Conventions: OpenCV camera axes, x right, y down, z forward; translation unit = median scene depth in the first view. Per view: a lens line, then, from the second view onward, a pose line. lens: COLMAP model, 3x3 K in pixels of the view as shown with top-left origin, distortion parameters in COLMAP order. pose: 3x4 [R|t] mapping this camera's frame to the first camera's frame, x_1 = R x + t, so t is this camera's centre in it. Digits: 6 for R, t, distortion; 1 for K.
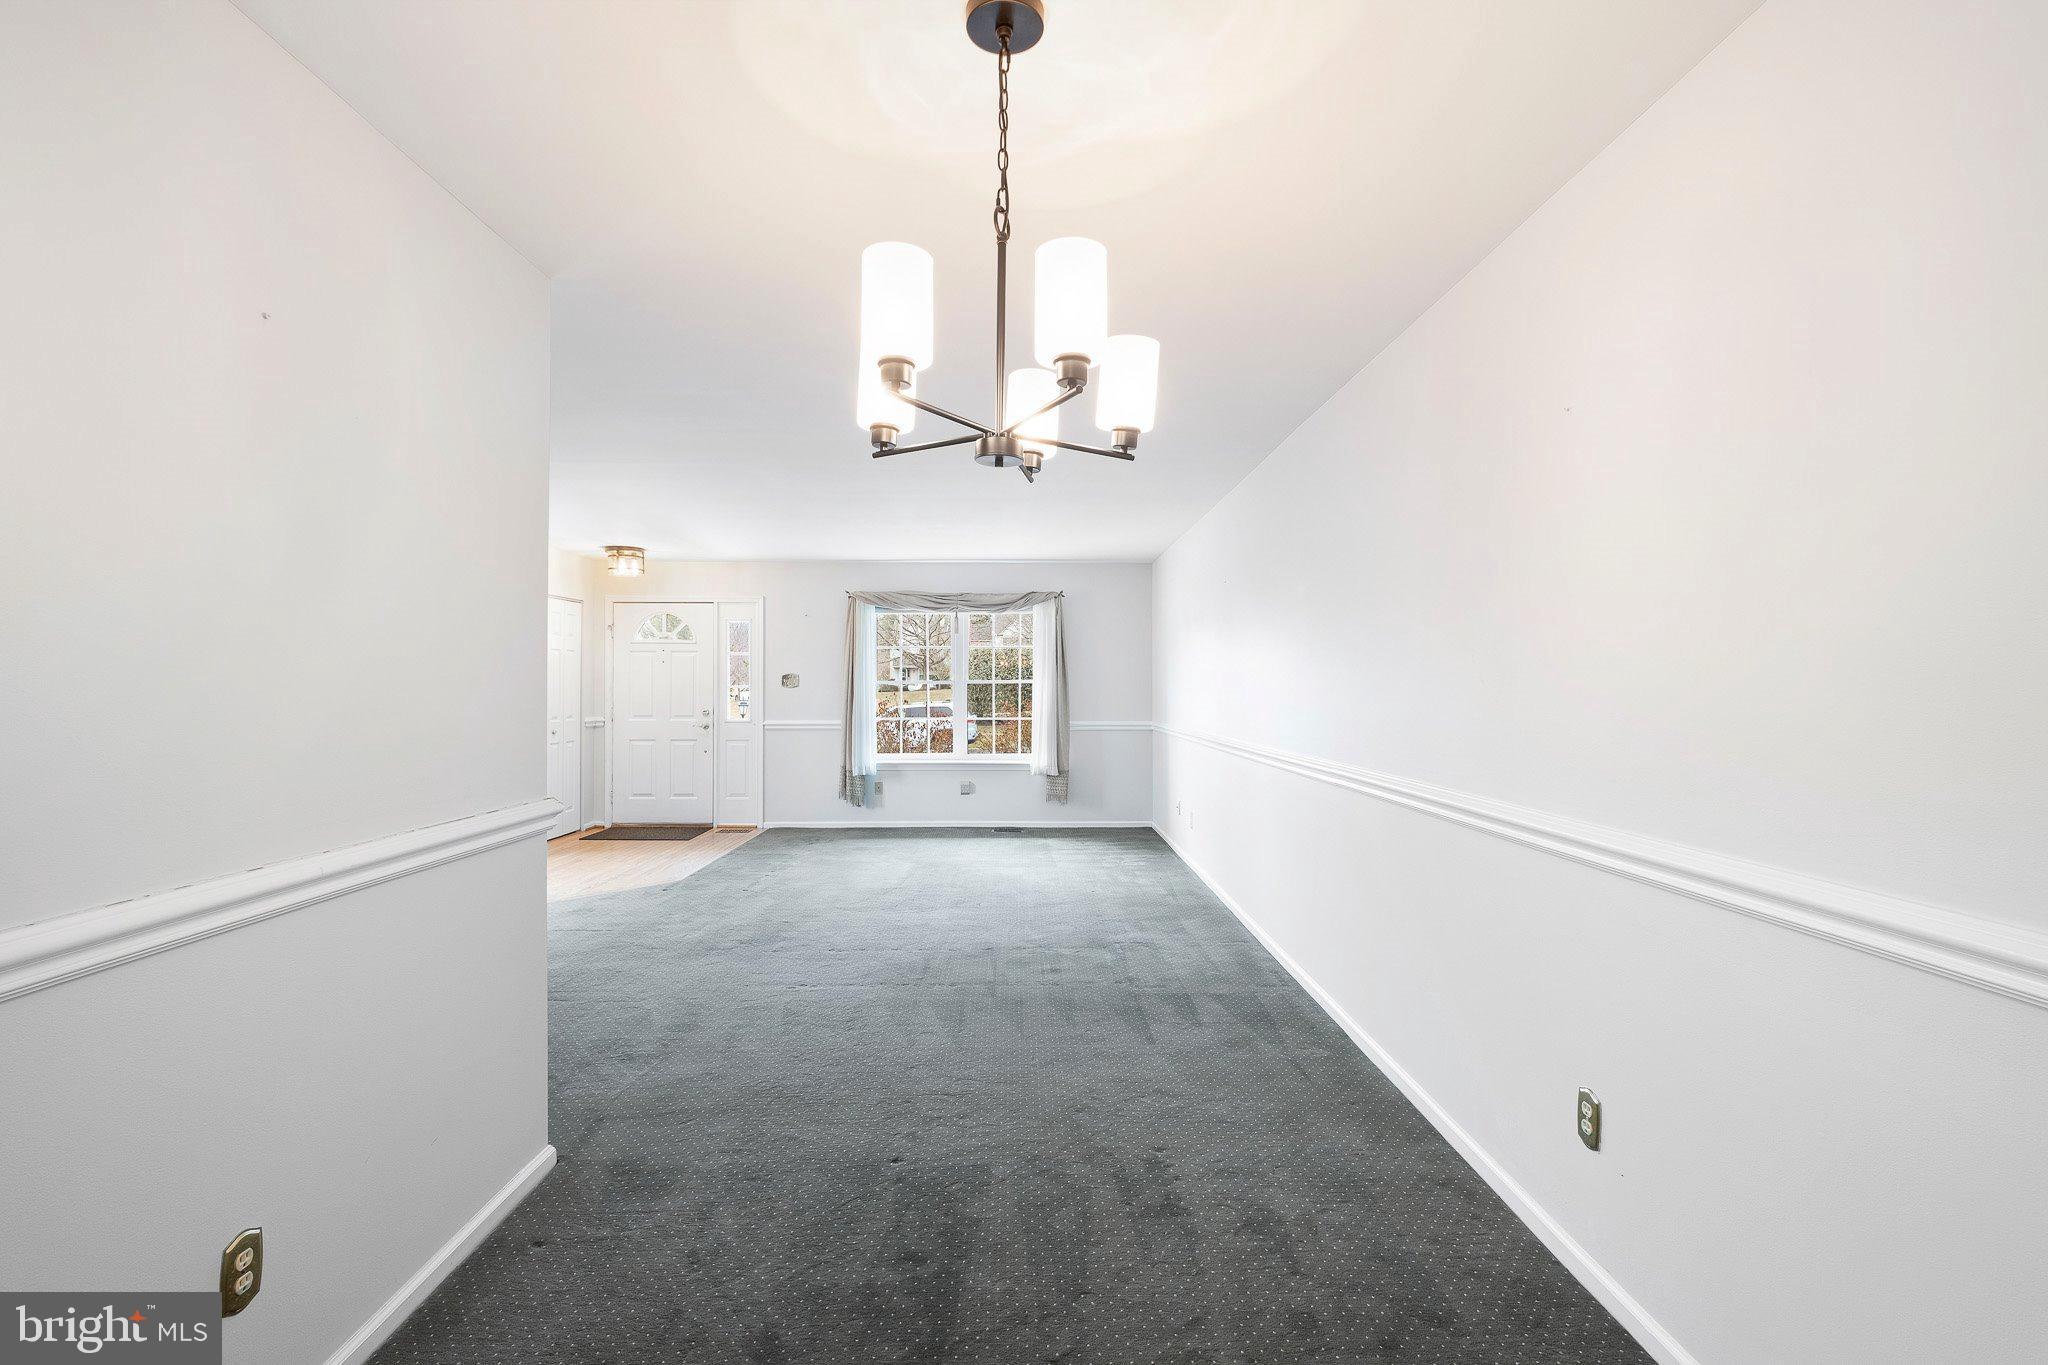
lens RADIAL K [[889.3, 0, 1024.8], [0, 889.3, 690.7], [0, 0, 1]] dist [0.000674, -0.005778]
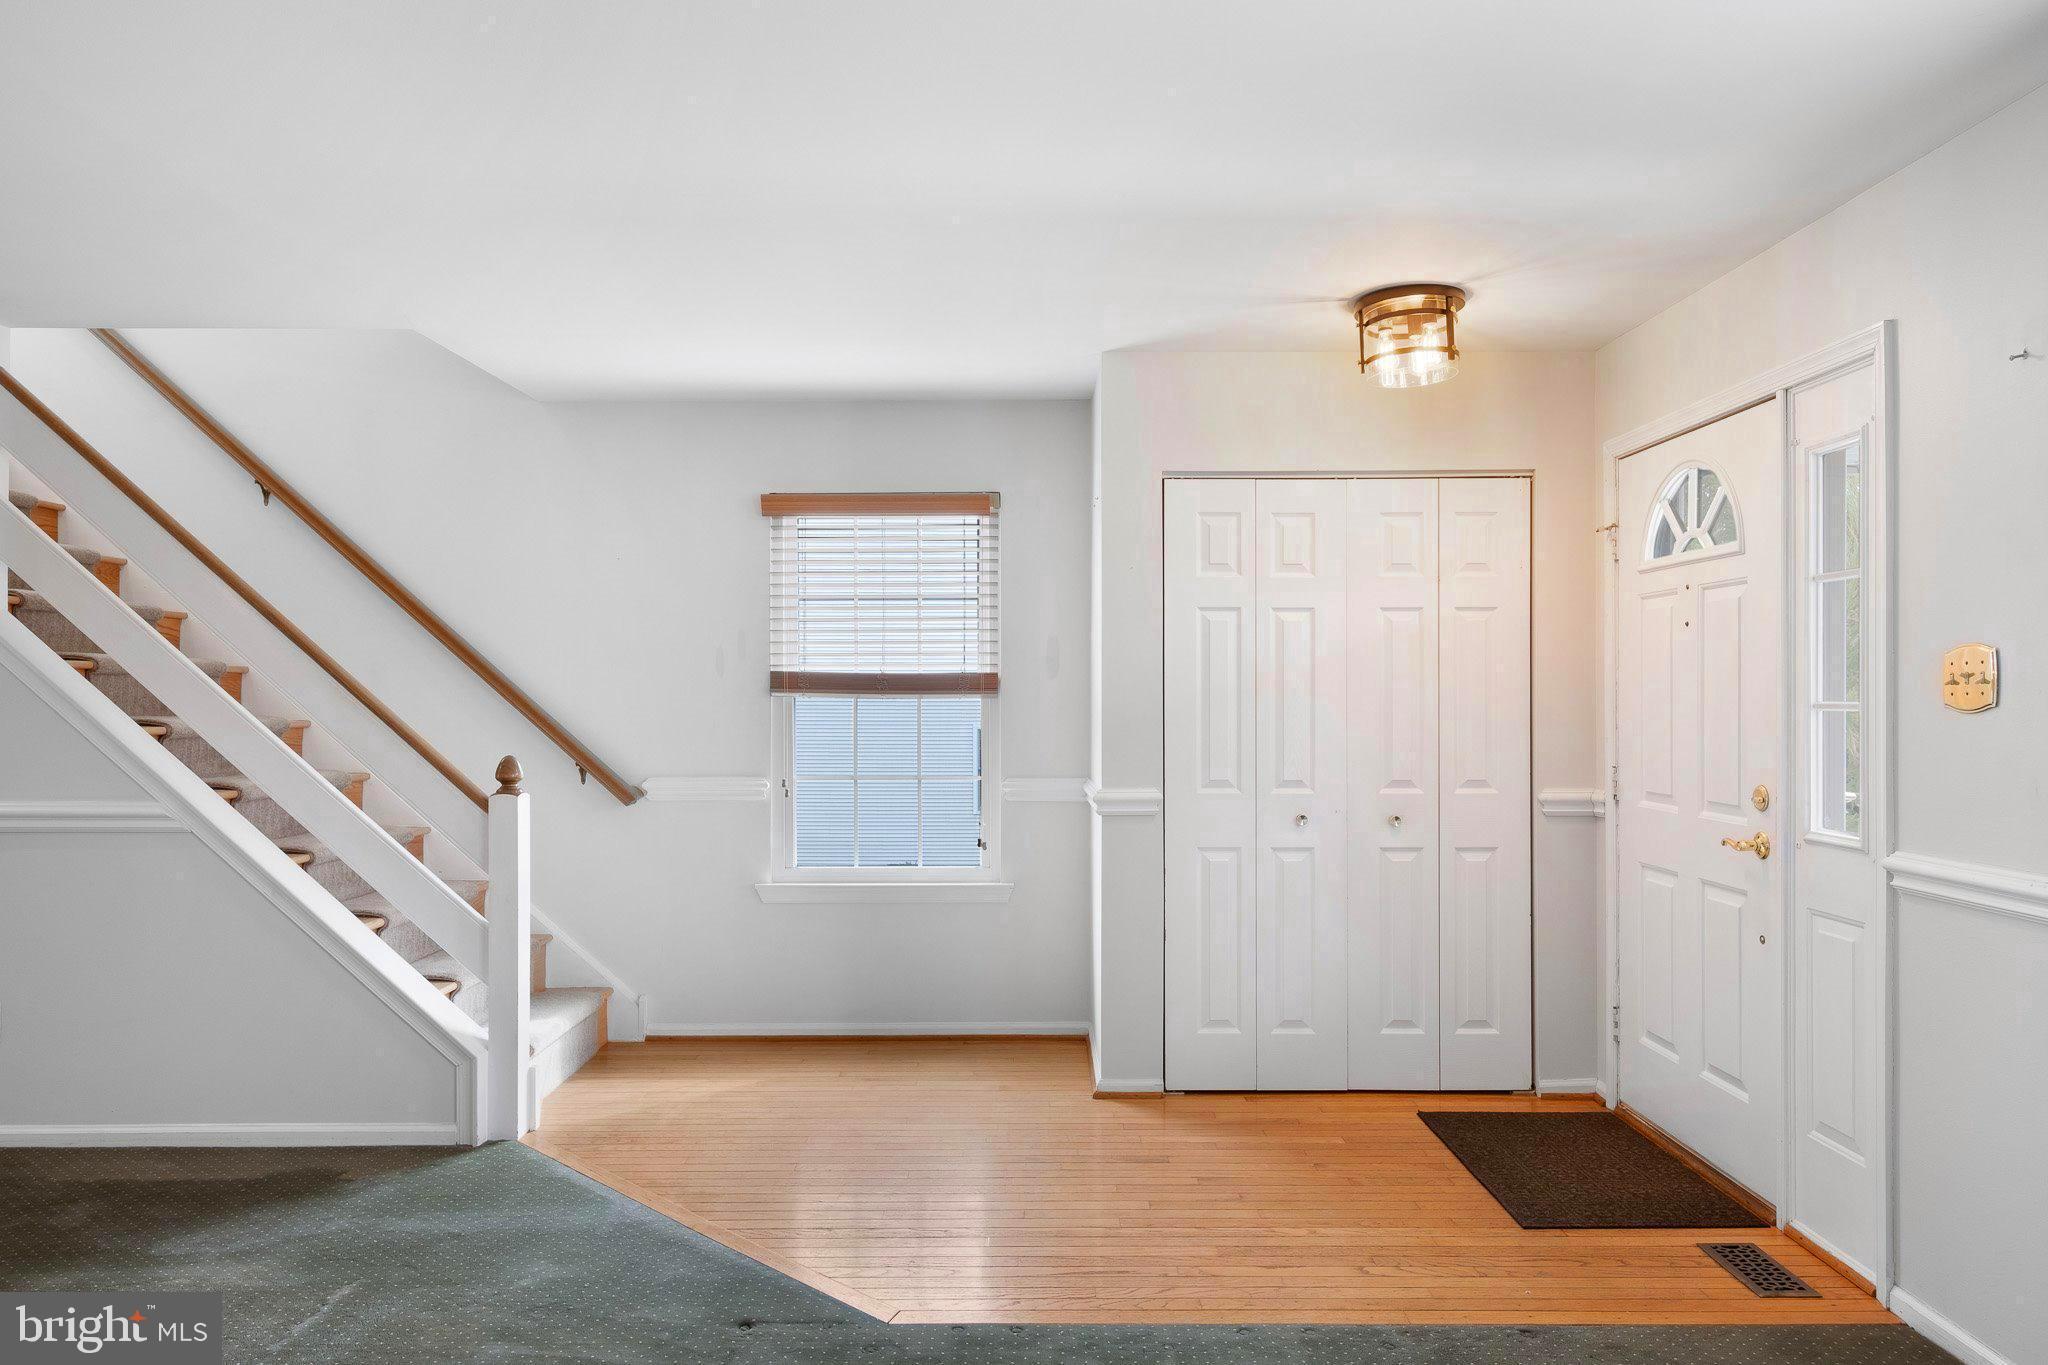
lens RADIAL K [[1387.0, 0, 1027.8], [0, 1387.0, 693.5], [0, 0, 1]] dist [0.009478, 0.000353]
pose [[-0.027984, -0.003445, -0.999602, 0.081319], [0.003374, 0.999988, -0.003540, -0.007252], [0.999603, -0.003472, -0.027972, 0.786157]]
